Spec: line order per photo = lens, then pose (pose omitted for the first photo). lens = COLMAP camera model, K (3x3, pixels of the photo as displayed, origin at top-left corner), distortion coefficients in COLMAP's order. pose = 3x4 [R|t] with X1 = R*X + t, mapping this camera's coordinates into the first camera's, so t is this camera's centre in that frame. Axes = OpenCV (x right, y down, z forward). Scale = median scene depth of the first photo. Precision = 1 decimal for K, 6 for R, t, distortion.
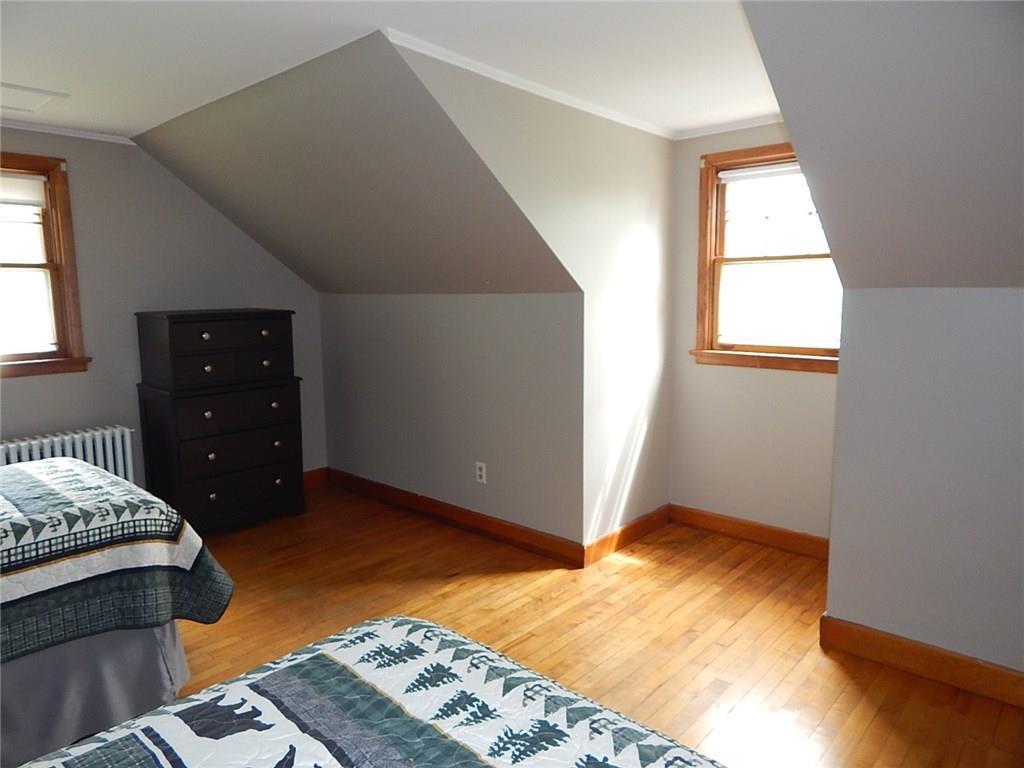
lens RADIAL K [[686.1, 0, 509.8], [0, 686.1, 384.8], [0, 0, 1]] dist [0.012306, -0.011864]
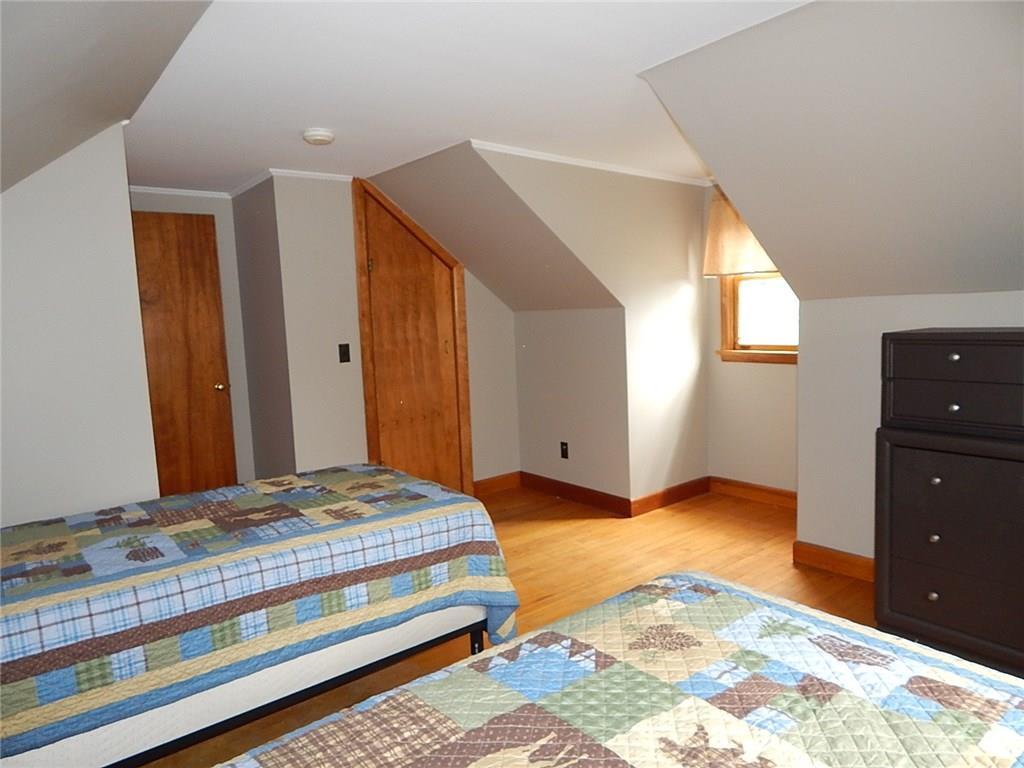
lens RADIAL K [[686.1, 0, 515.1], [0, 686.1, 379.2], [0, 0, 1]] dist [0.012306, -0.011864]
pose [[0.972802, -0.000517, -0.231638, 0.194624], [-0.006056, 0.999599, -0.027666, 0.040168], [0.231560, 0.028316, 0.972409, -0.317821]]
